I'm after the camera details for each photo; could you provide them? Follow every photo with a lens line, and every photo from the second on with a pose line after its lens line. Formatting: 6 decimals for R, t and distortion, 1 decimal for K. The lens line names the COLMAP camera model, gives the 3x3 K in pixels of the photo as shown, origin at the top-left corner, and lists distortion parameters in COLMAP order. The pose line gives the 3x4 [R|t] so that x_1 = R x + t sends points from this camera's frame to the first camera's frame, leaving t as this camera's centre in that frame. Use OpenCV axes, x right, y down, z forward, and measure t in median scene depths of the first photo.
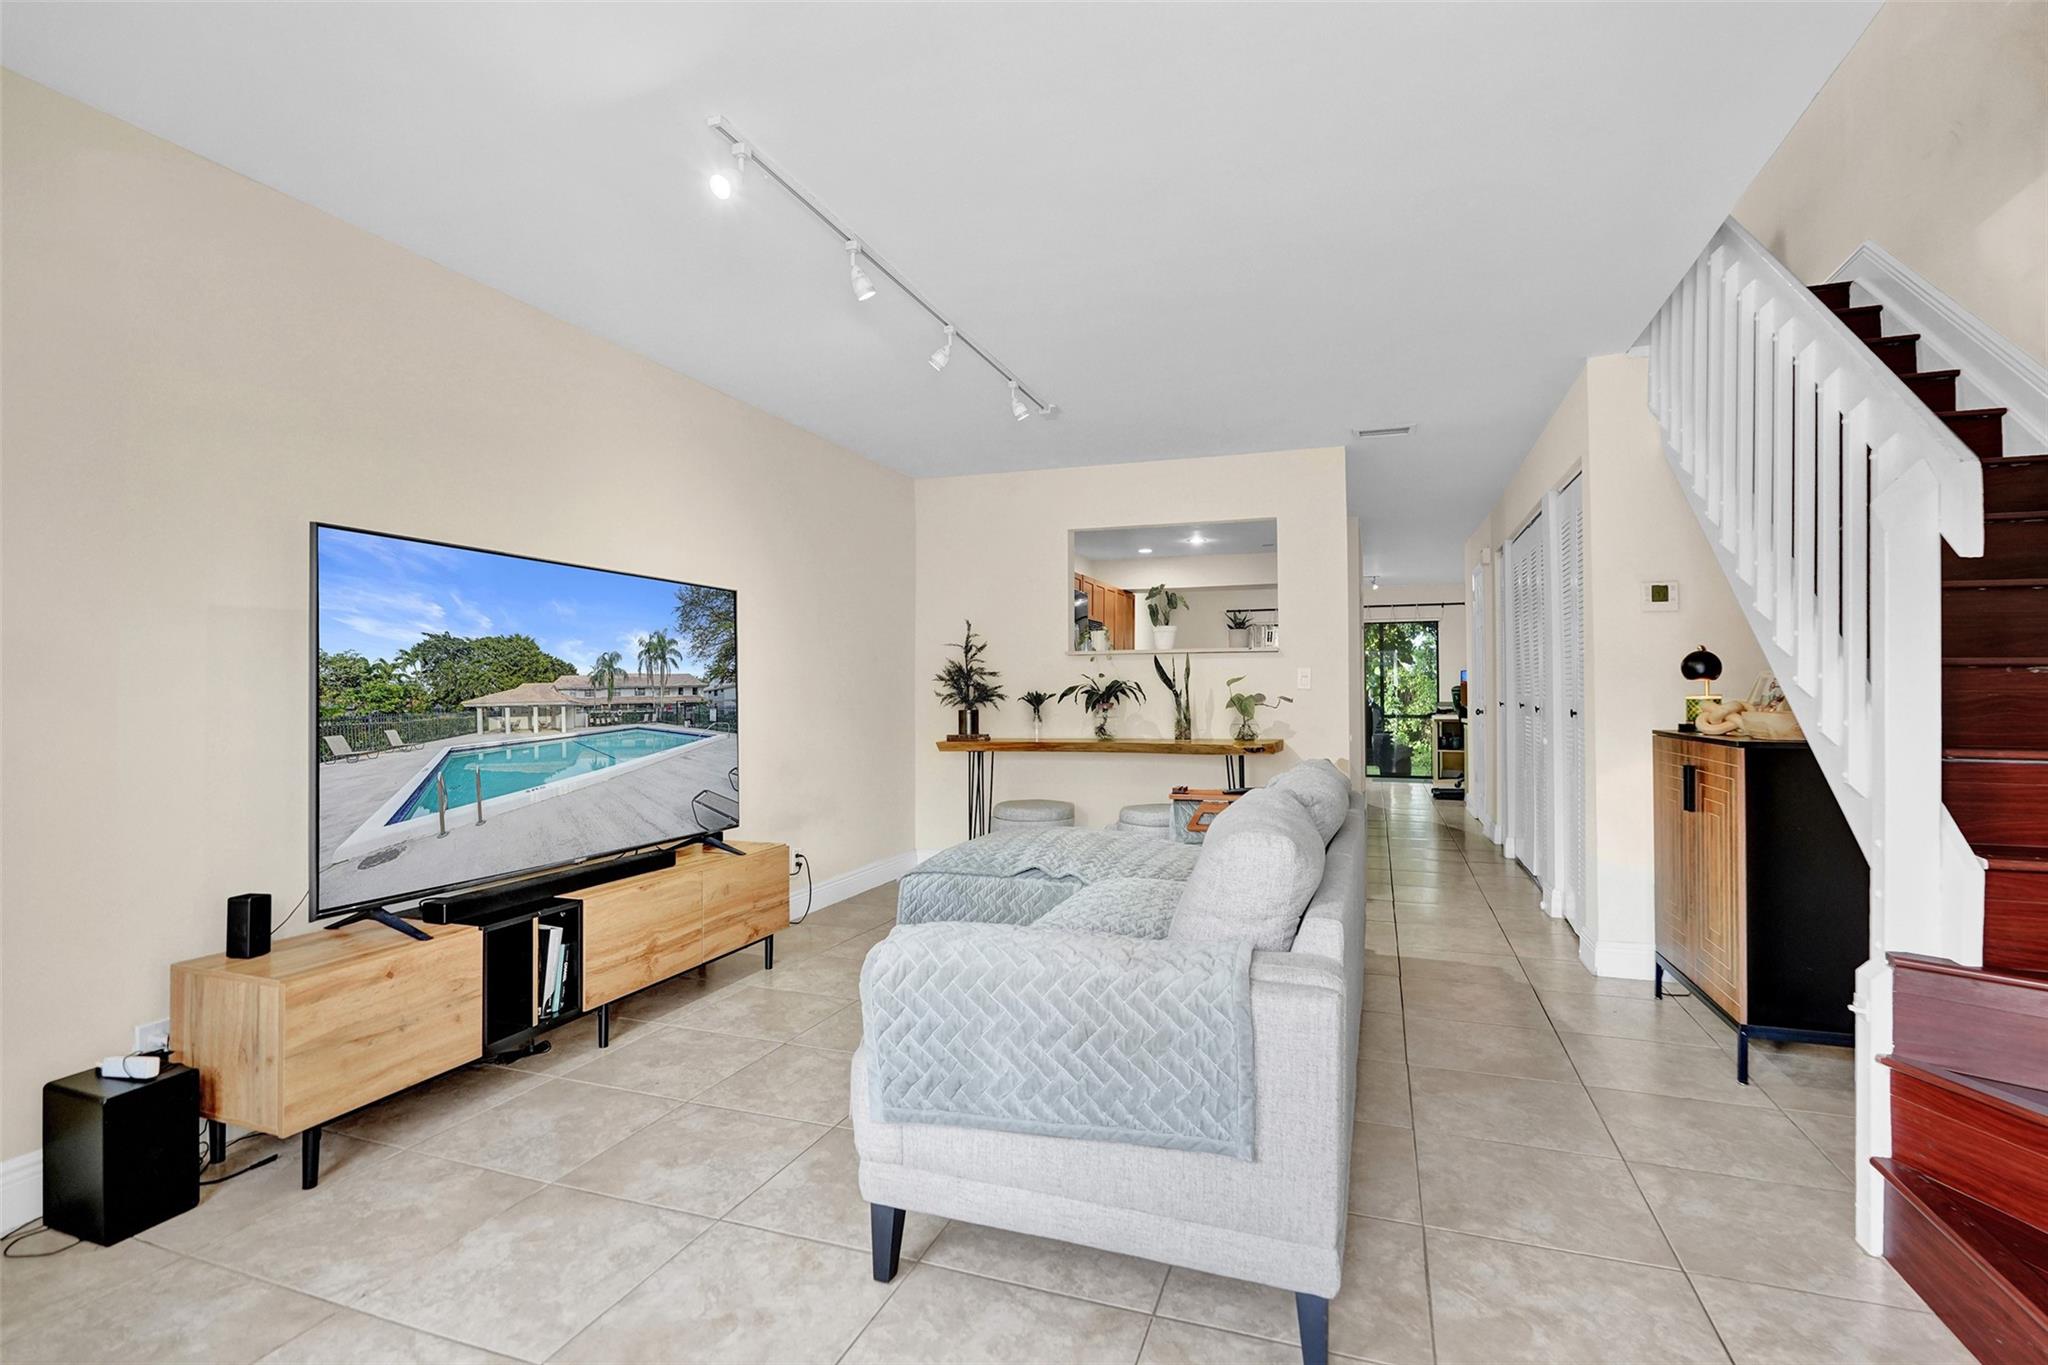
lens RADIAL K [[948.4, 0, 1052.6], [0, 948.4, 699.7], [0, 0, 1]] dist [-0.009802, 0.001336]
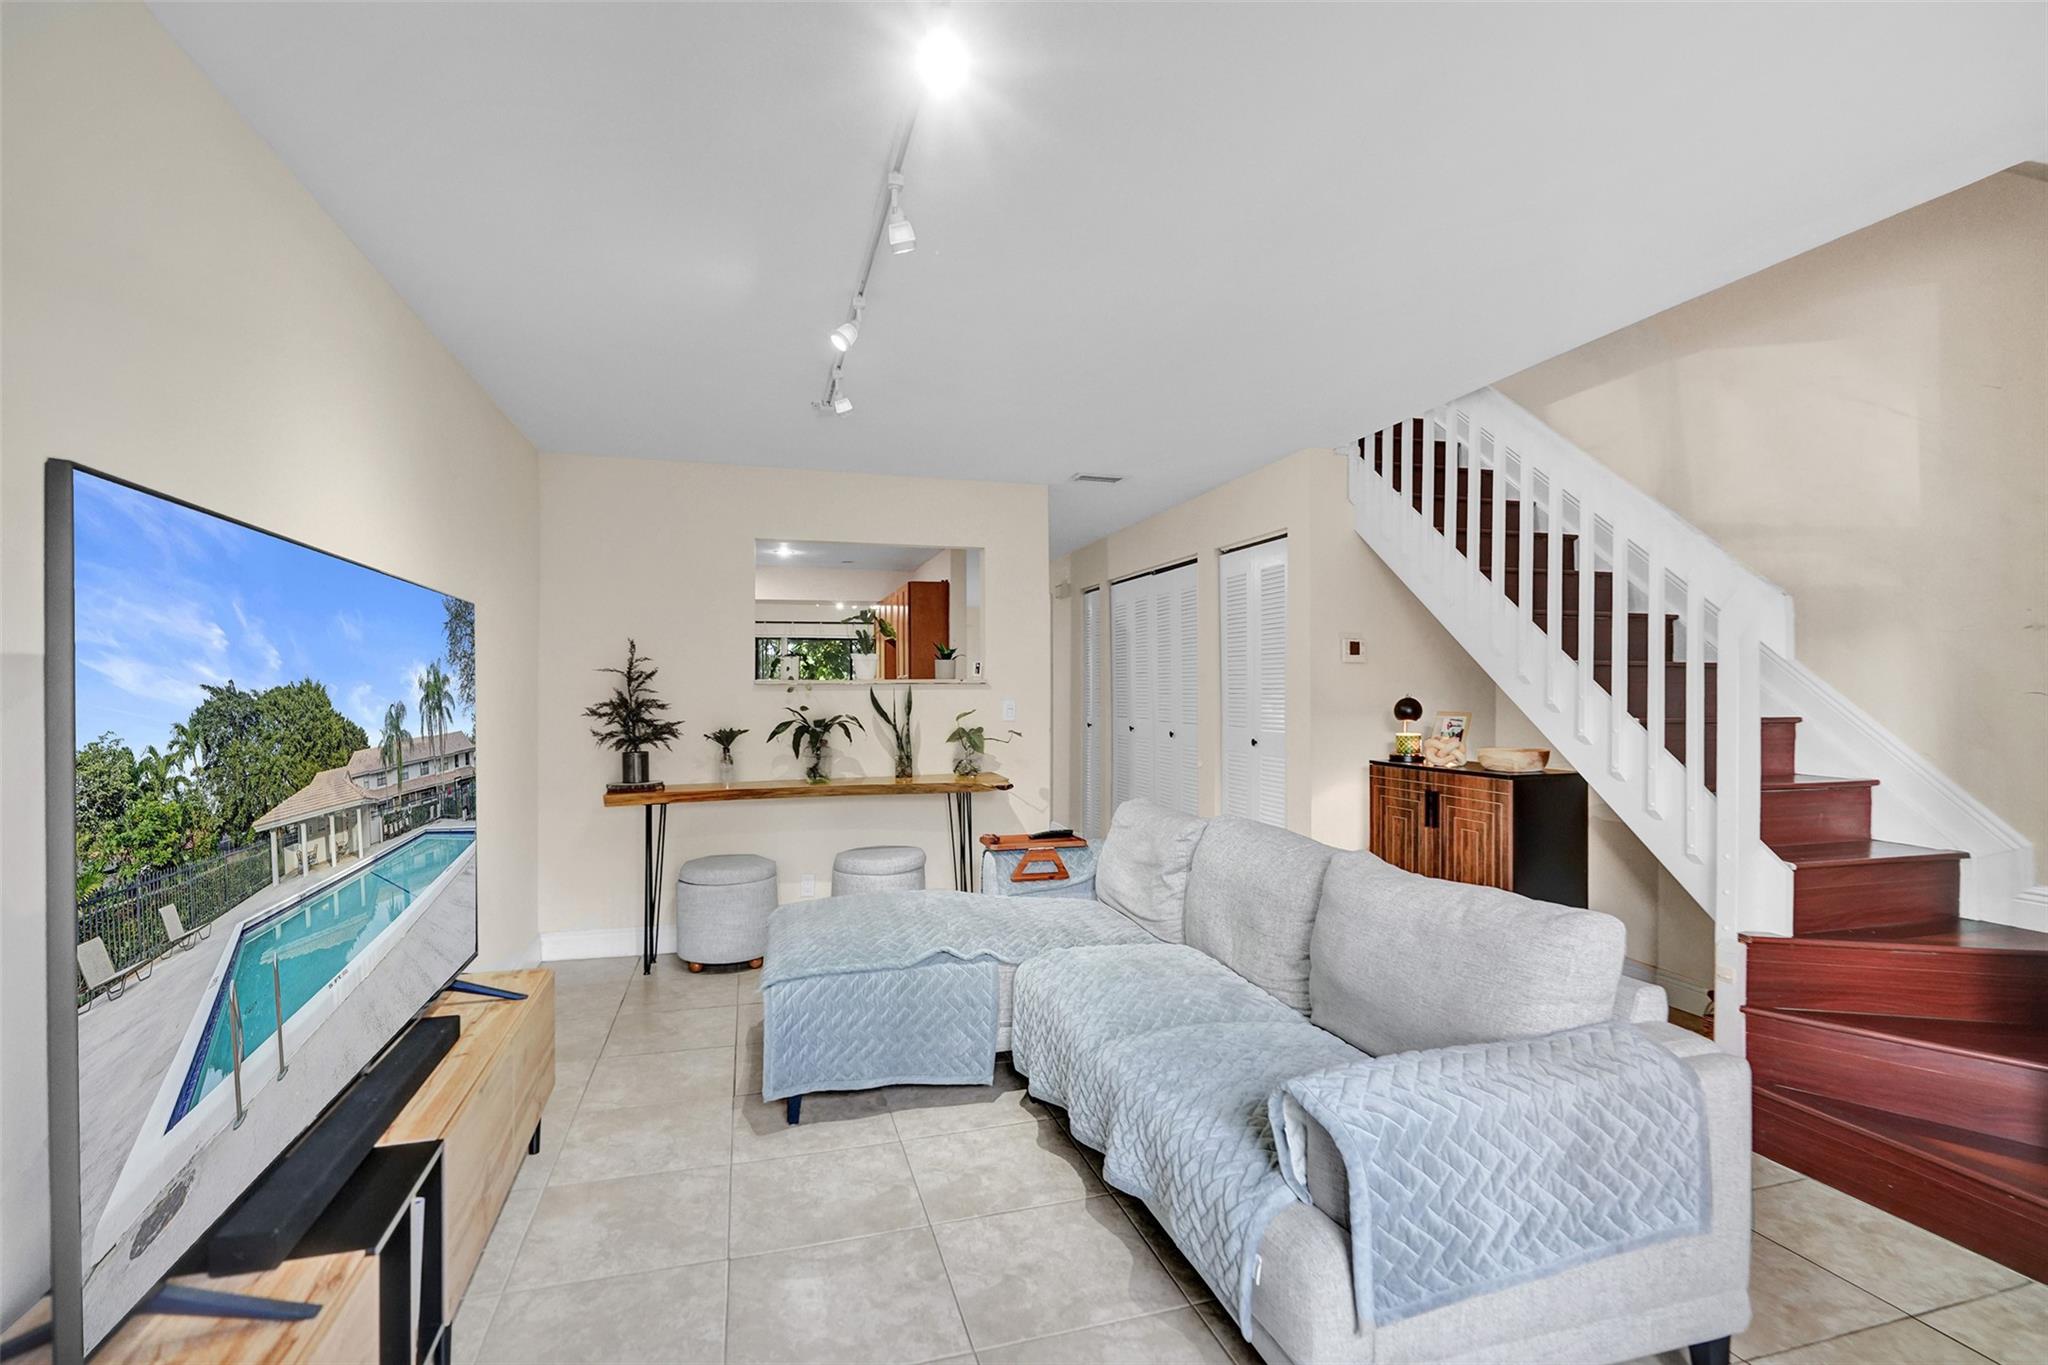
lens RADIAL K [[948.4, 0, 969.3], [0, 948.4, 701.5], [0, 0, 1]] dist [-0.009802, 0.001336]
pose [[0.798075, -0.005725, 0.602531, -0.551287], [0.004611, 0.999984, 0.003394, -0.053463], [-0.602541, 0.000069, 0.798088, 0.342825]]
